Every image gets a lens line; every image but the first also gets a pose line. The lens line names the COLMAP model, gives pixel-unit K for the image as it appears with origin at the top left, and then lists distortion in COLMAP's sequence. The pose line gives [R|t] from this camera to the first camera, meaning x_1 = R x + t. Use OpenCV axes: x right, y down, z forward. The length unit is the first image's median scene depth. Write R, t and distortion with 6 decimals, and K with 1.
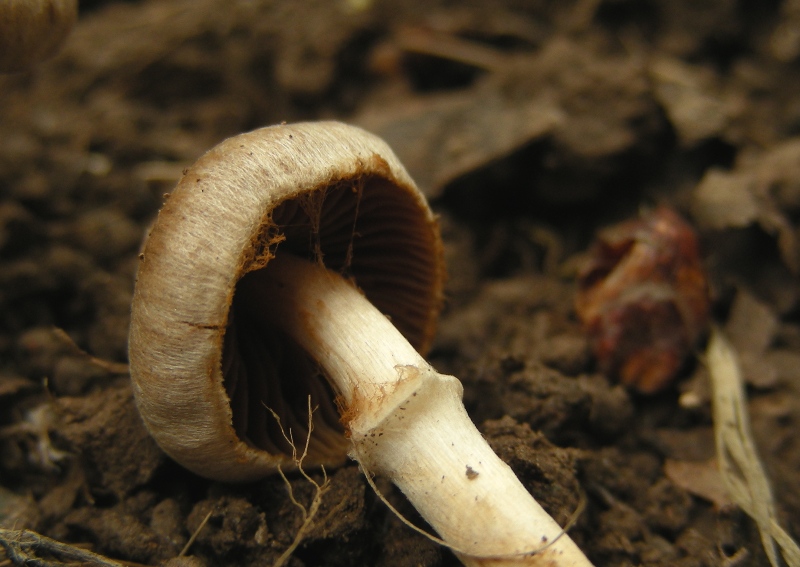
lens RADIAL K [[1839.7, 0, 400.4], [0, 1839.7, 283.6], [0, 0, 1]] dist [-0.347787, 0.000000]
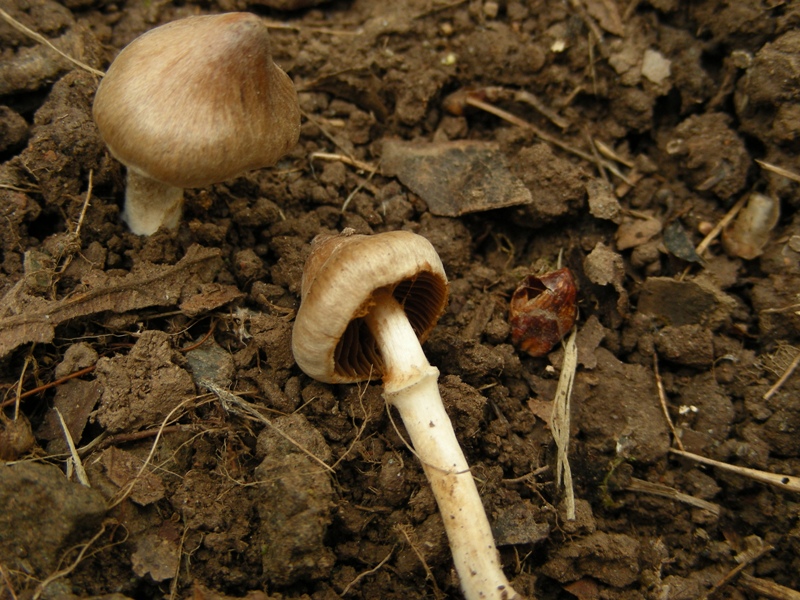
lens RADIAL K [[1350.2, 0, 400.9], [0, 1350.2, 302.0], [0, 0, 1]] dist [-0.279622, 0.000000]
pose [[0.971472, 0.235607, 0.027037, -0.072864], [-0.231742, 0.918899, 0.319251, -0.513999], [0.050374, -0.316409, 0.947284, -0.486263]]
